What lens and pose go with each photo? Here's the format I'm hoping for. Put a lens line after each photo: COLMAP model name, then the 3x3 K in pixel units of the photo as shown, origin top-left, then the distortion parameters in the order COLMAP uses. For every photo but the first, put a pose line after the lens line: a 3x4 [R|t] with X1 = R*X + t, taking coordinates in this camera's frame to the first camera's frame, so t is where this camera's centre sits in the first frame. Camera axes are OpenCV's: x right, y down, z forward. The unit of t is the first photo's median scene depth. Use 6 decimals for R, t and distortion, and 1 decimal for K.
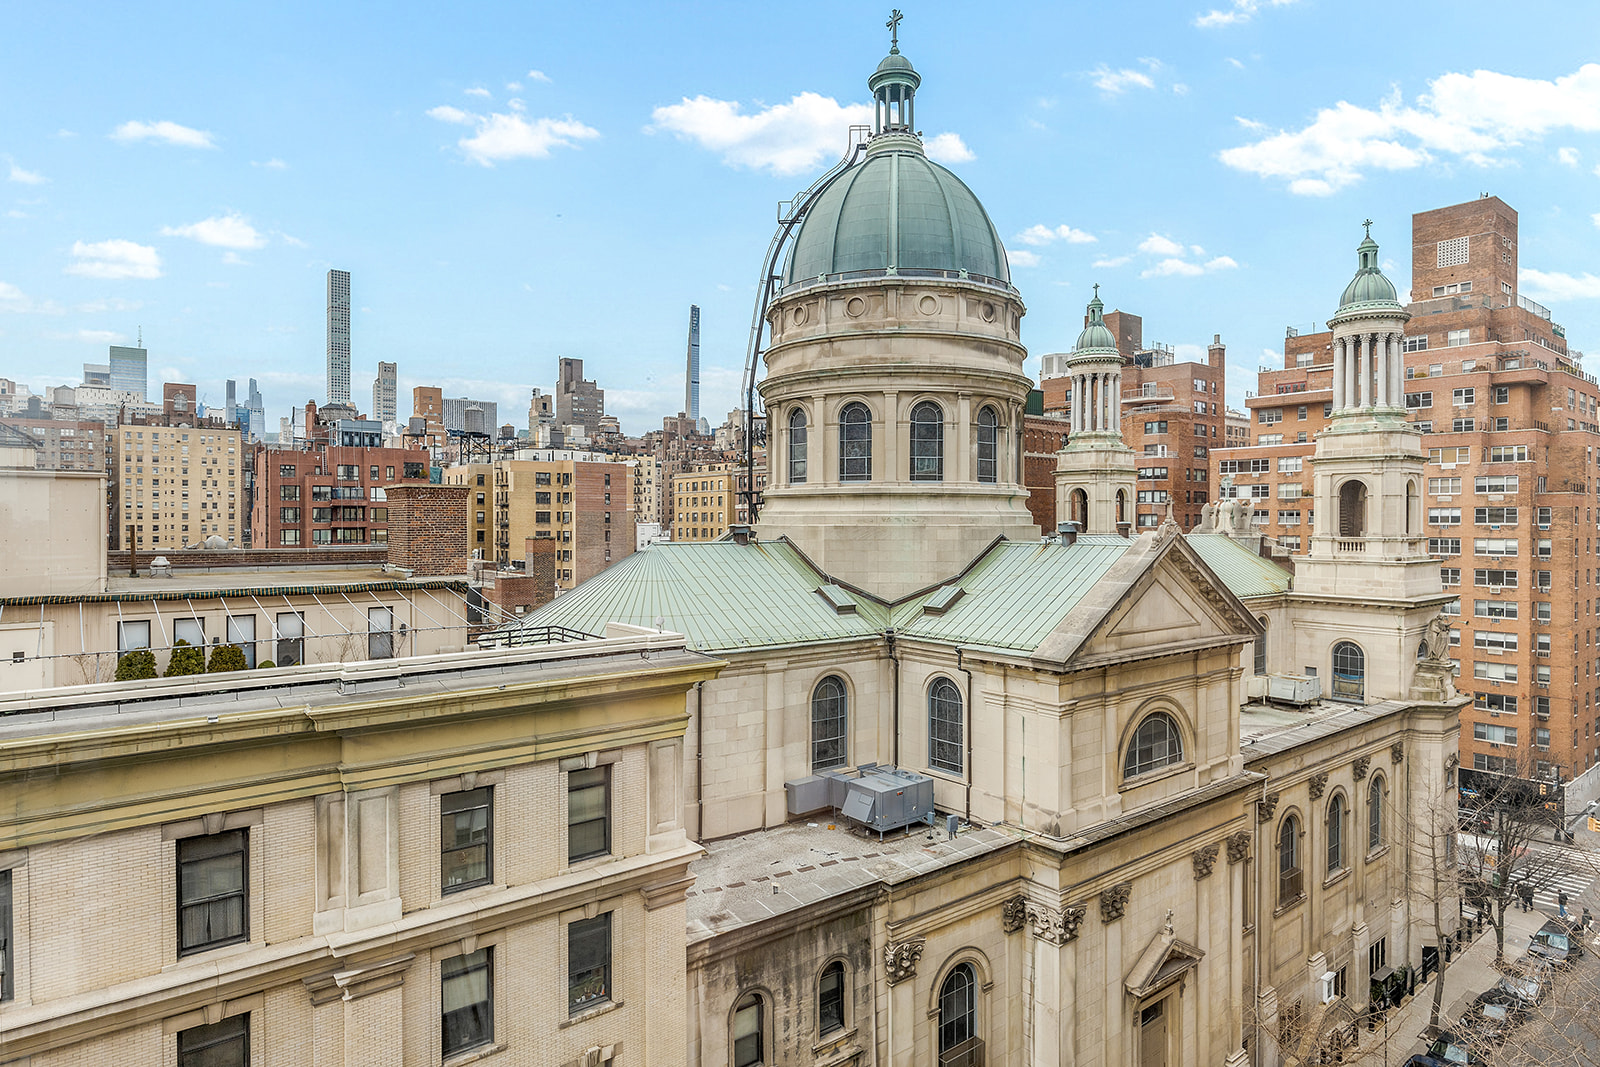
lens RADIAL K [[925.3, 0, 800.0], [0, 925.3, 533.5], [0, 0, 1]] dist [-0.002103, -0.002460]
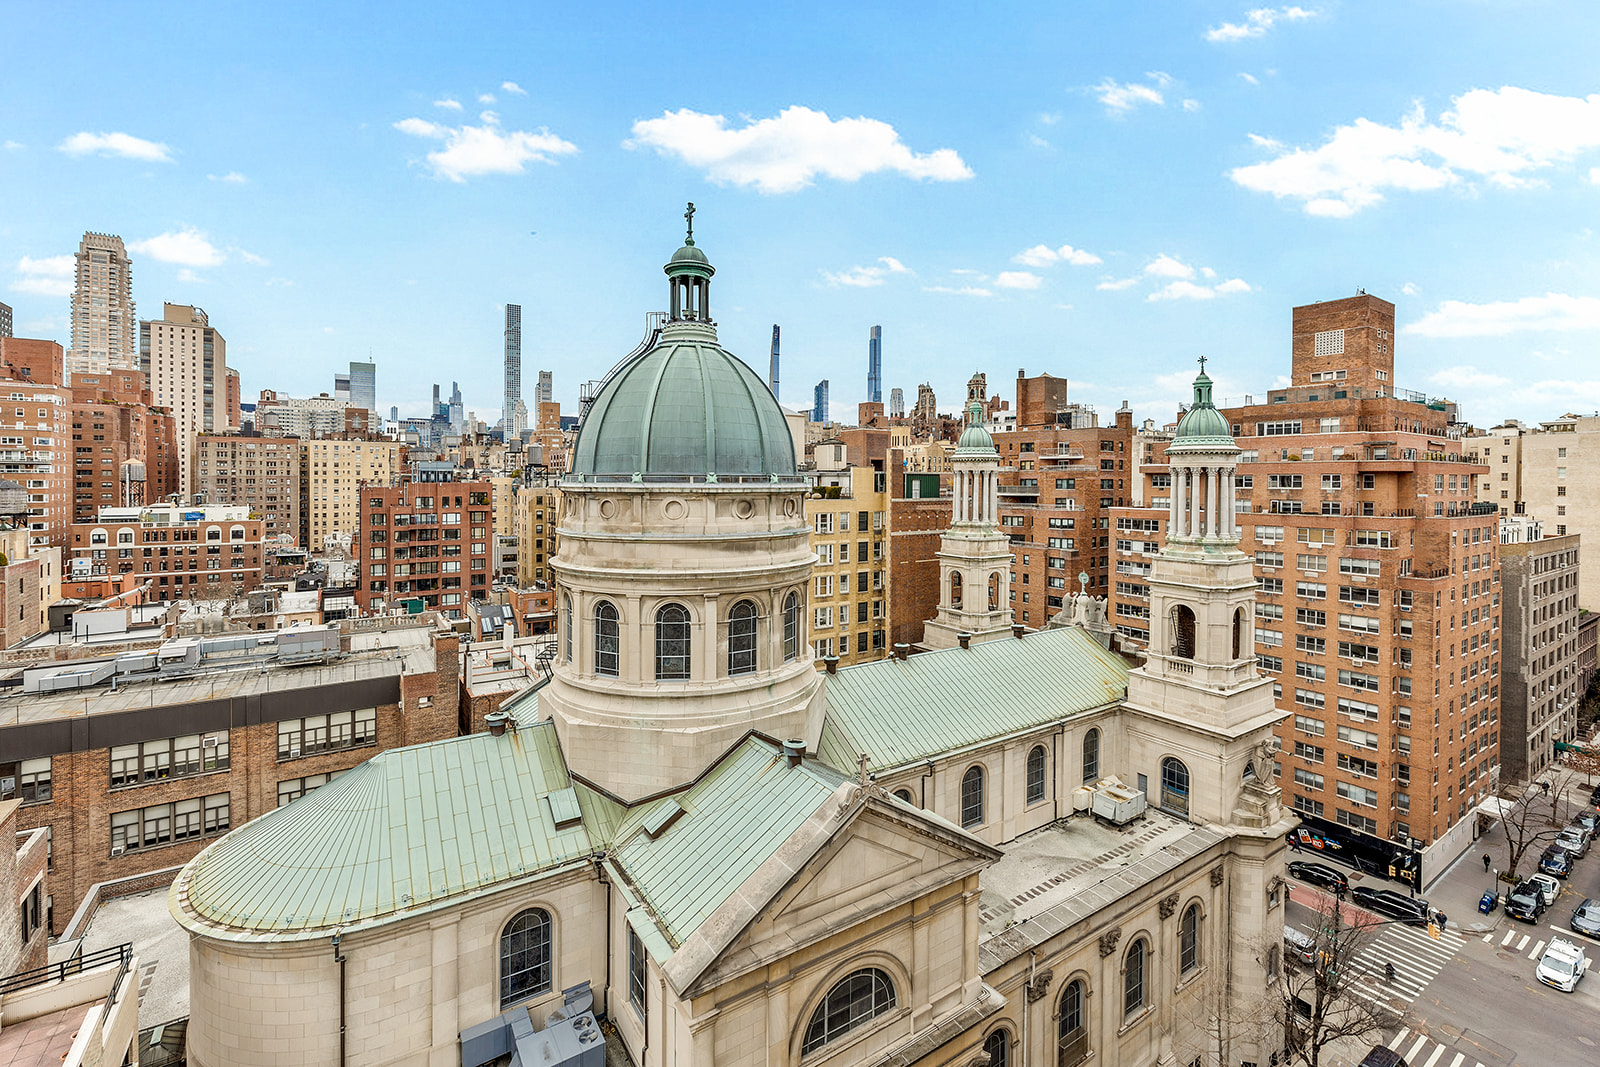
lens RADIAL K [[693.7, 0, 797.5], [0, 693.7, 485.9], [0, 0, 1]] dist [-0.002205, 0.000005]
pose [[0.995252, 0.015302, -0.096123, 0.190051], [-0.015577, 0.999876, -0.002116, -0.149890], [0.096079, 0.003604, 0.995367, 0.137161]]
